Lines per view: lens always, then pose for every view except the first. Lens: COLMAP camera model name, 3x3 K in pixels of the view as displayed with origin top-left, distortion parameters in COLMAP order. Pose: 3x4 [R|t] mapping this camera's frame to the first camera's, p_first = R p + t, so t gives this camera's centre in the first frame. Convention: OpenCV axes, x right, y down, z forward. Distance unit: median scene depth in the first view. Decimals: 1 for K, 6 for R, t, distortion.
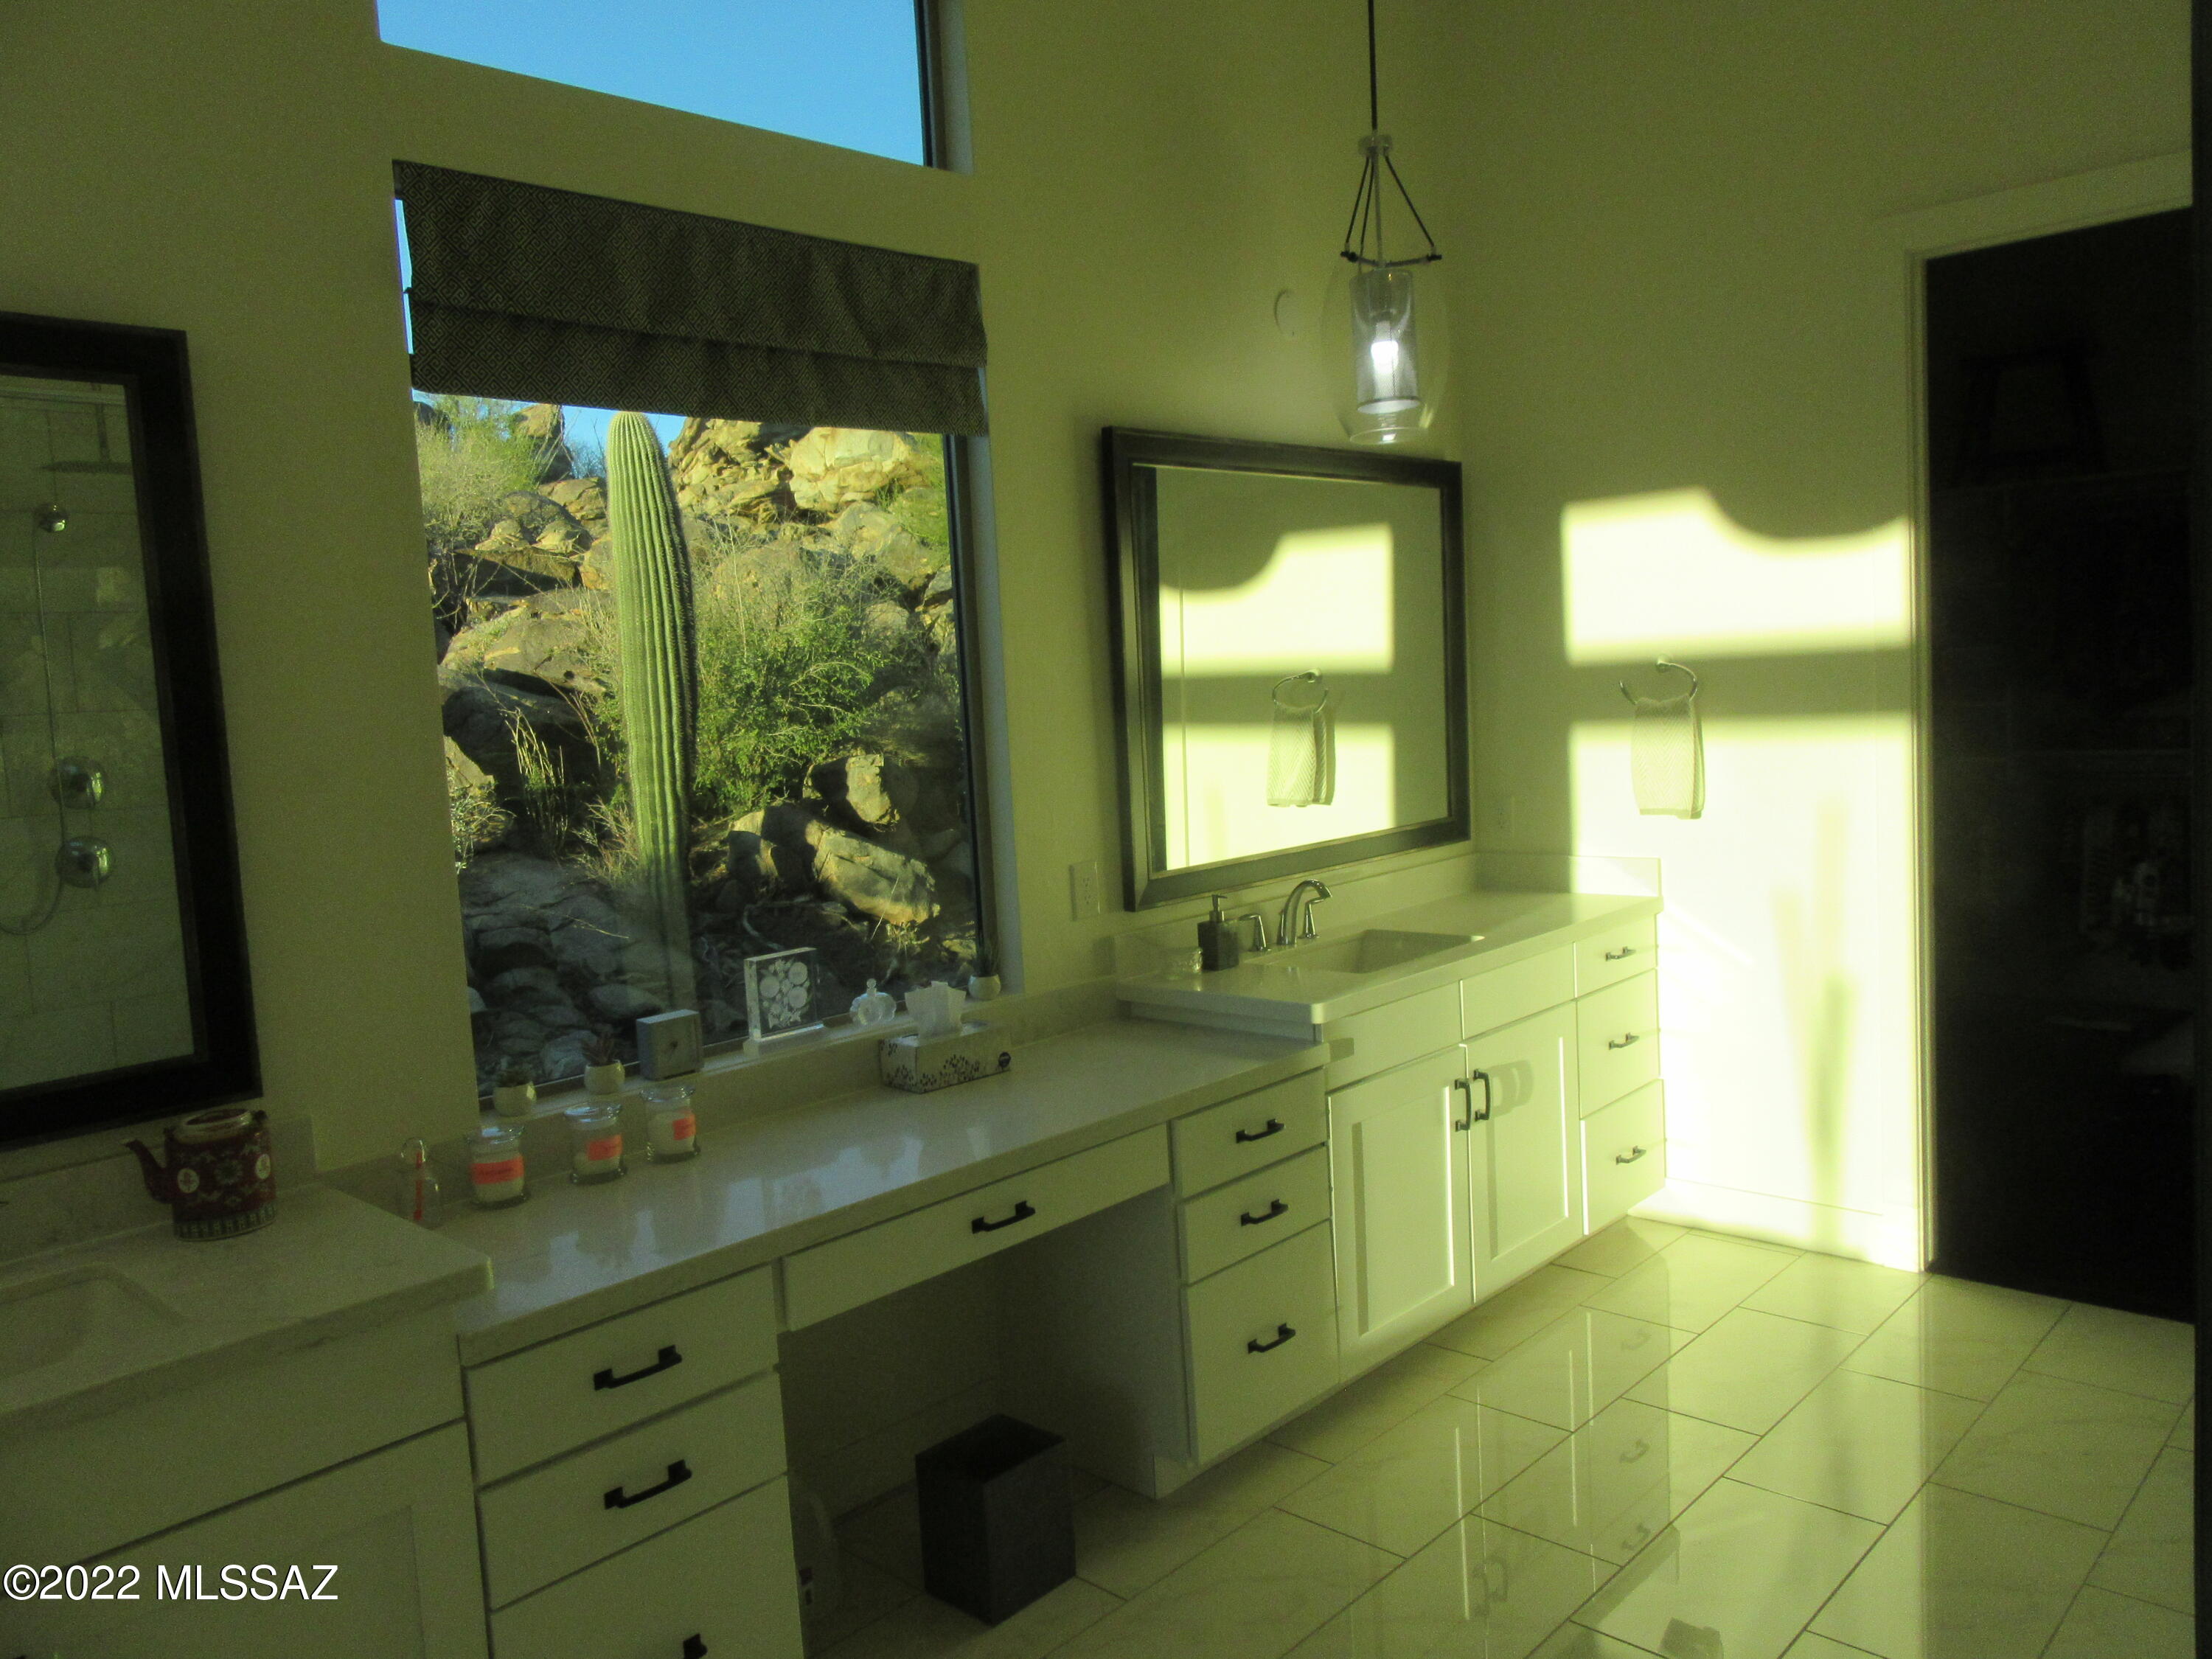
lens RADIAL K [[1650.5, 0, 1106.9], [0, 1650.5, 831.9], [0, 0, 1]] dist [-0.003263, 0.003339]
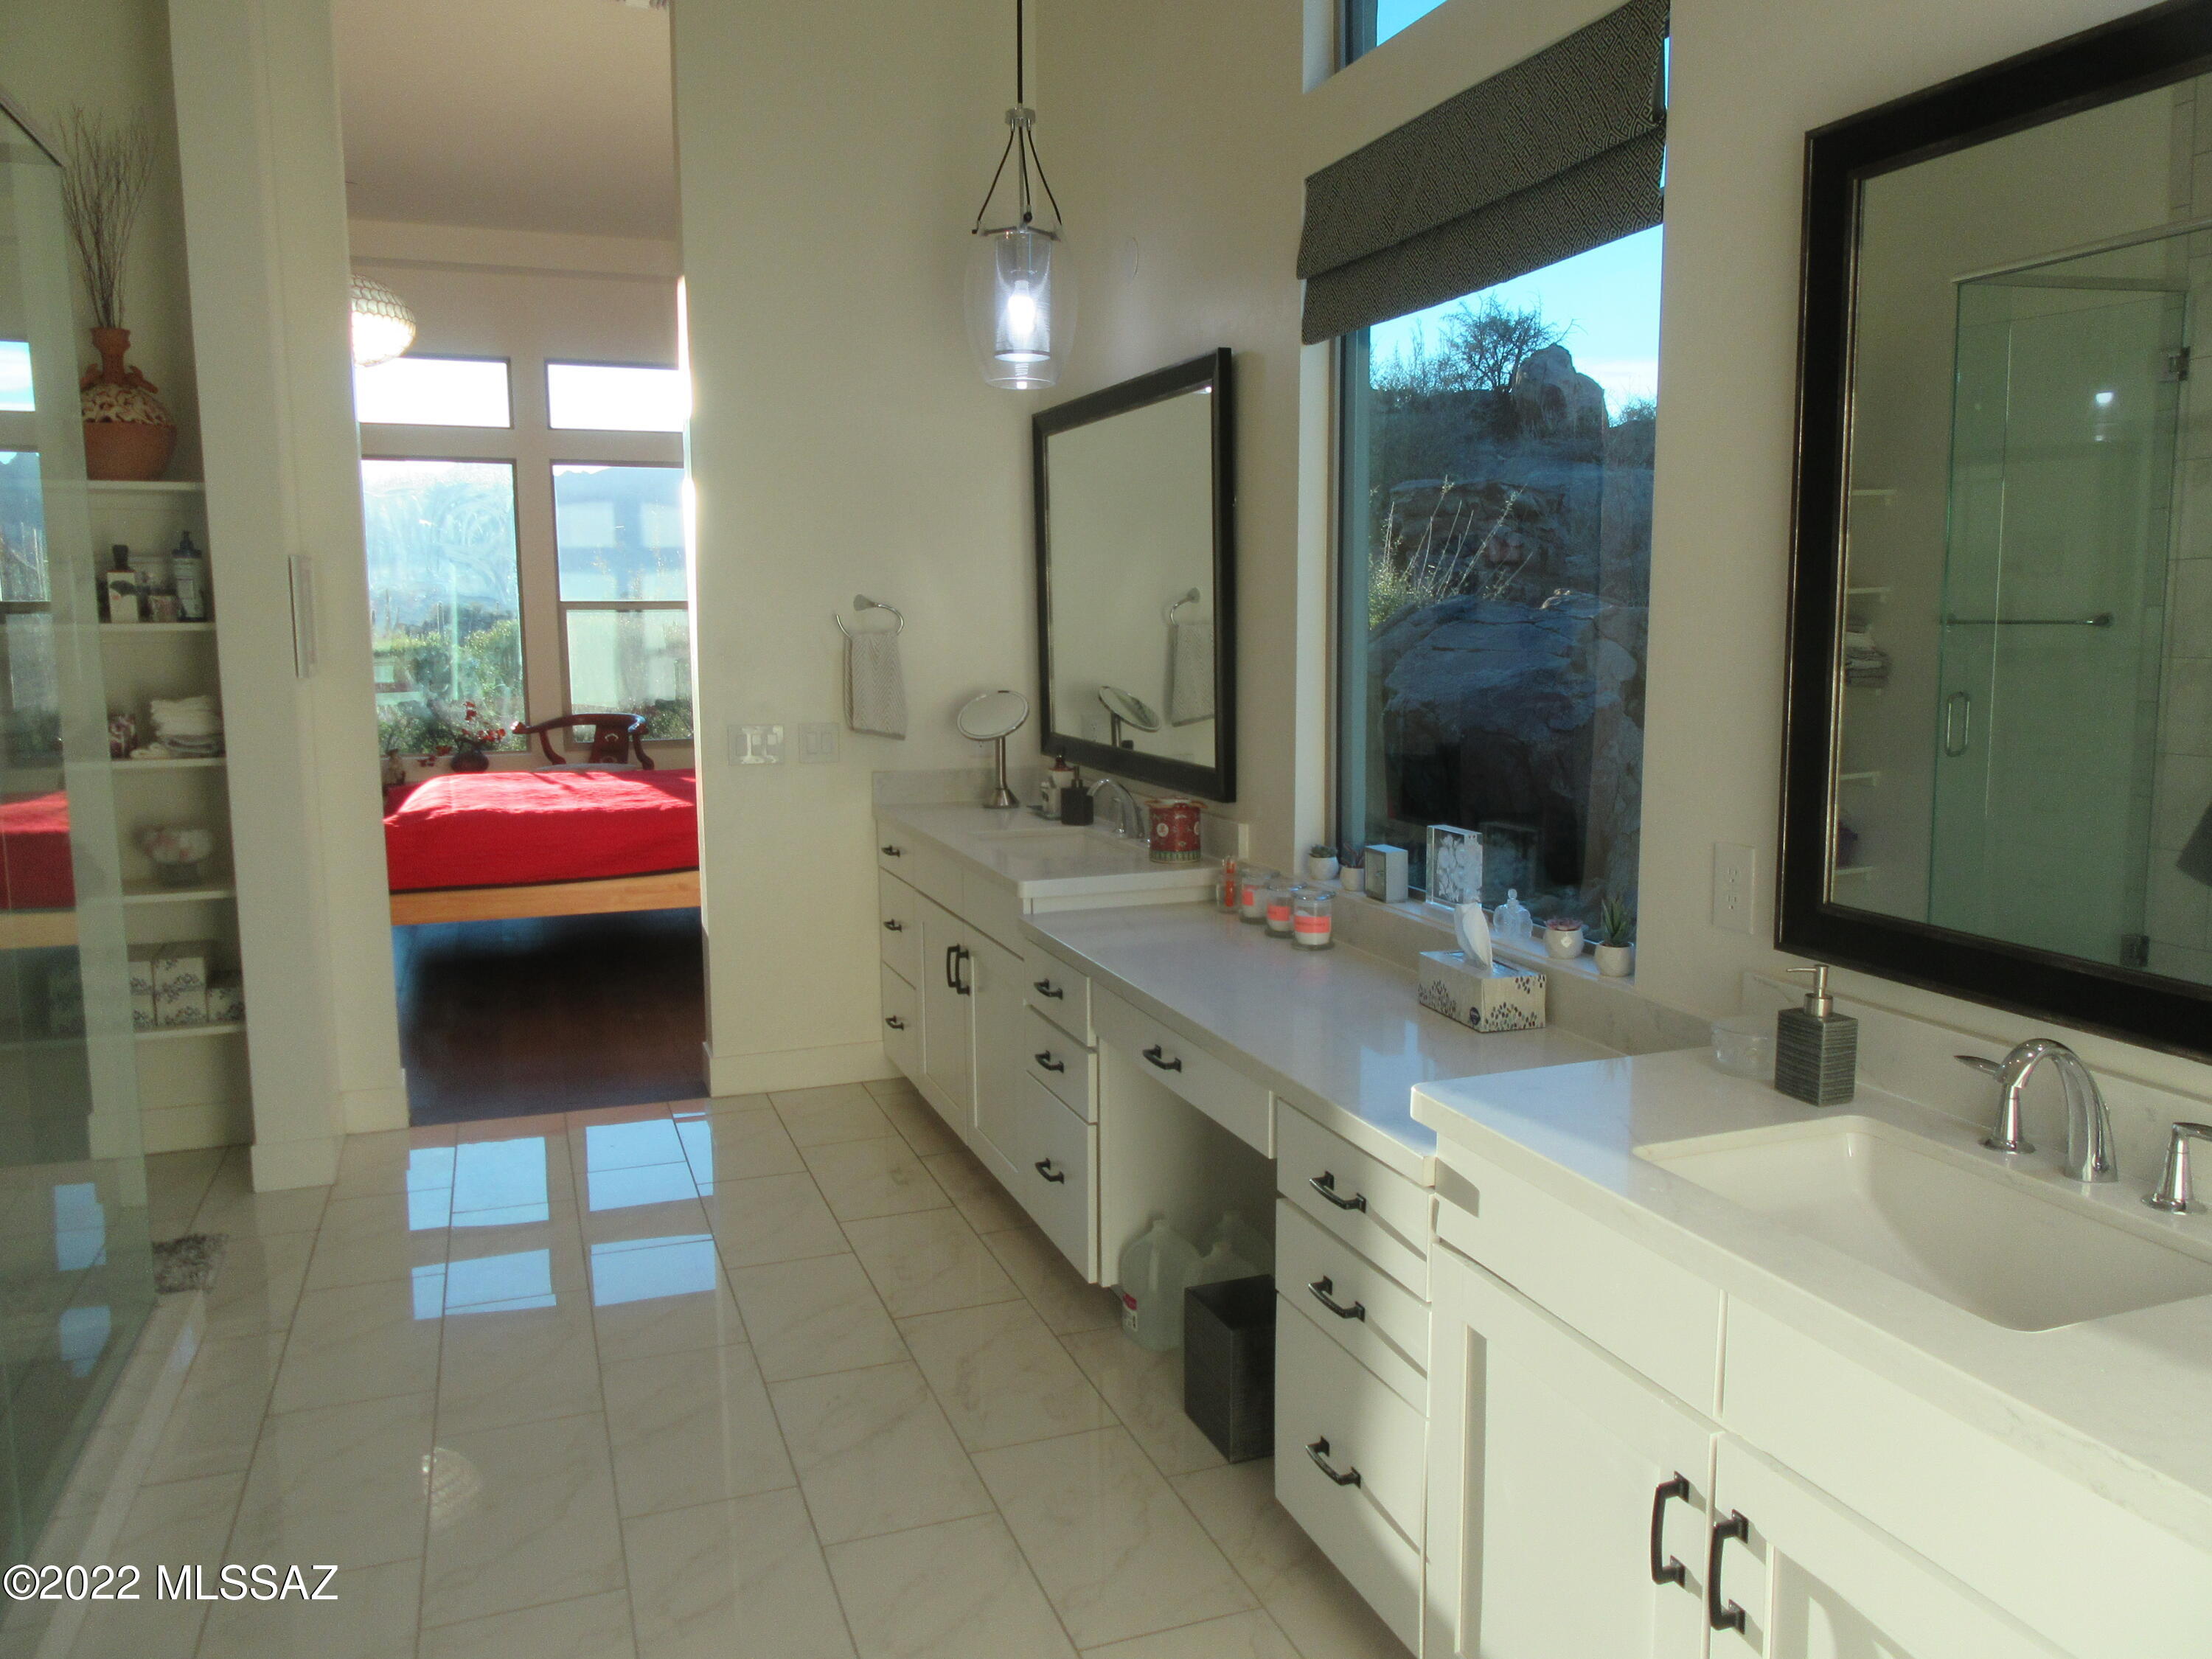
lens RADIAL K [[1650.5, 0, 1111.4], [0, 1650.5, 824.9], [0, 0, 1]] dist [-0.003263, 0.003339]
pose [[-0.455203, 0.167950, -0.874405, 0.761553], [-0.060678, 0.973915, 0.218651, -0.133951], [0.888318, 0.152587, -0.433138, 1.213057]]
